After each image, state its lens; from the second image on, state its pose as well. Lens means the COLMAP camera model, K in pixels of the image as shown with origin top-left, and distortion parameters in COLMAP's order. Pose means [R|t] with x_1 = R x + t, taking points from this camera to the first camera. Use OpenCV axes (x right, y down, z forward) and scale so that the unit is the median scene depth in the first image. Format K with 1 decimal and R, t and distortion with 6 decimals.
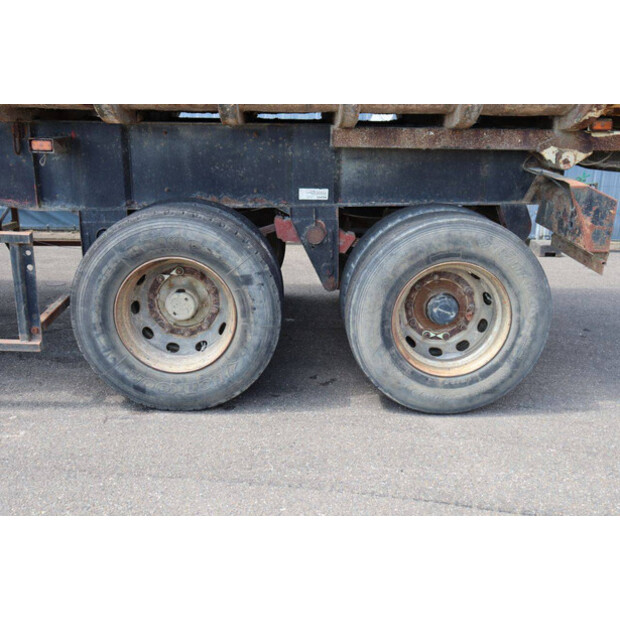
lens RADIAL K [[661.1, 0, 309.9], [0, 661.1, 307.2], [0, 0, 1]] dist [-0.030921, 0.000000]
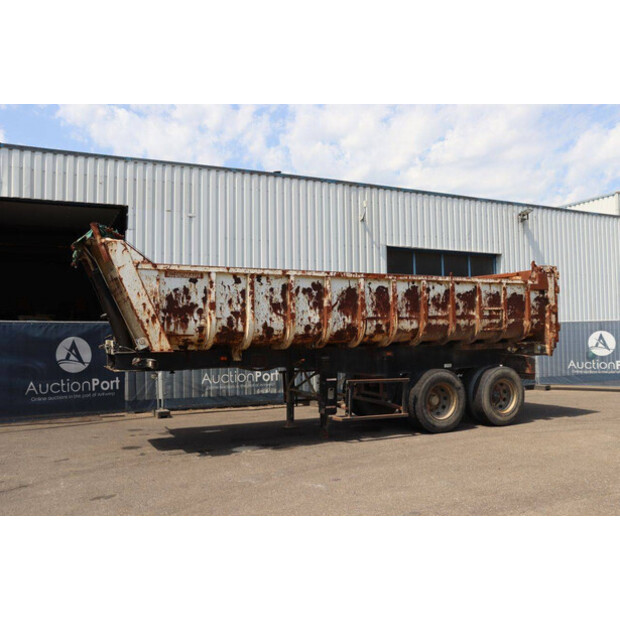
lens RADIAL K [[581.3, 0, 329.2], [0, 581.3, 307.3], [0, 0, 1]] dist [-0.078403, 0.000000]
pose [[0.898317, -0.011461, 0.439197, -1.869484], [0.153571, 0.944793, -0.289453, 0.302893], [-0.411633, 0.327468, 0.850484, -1.311401]]
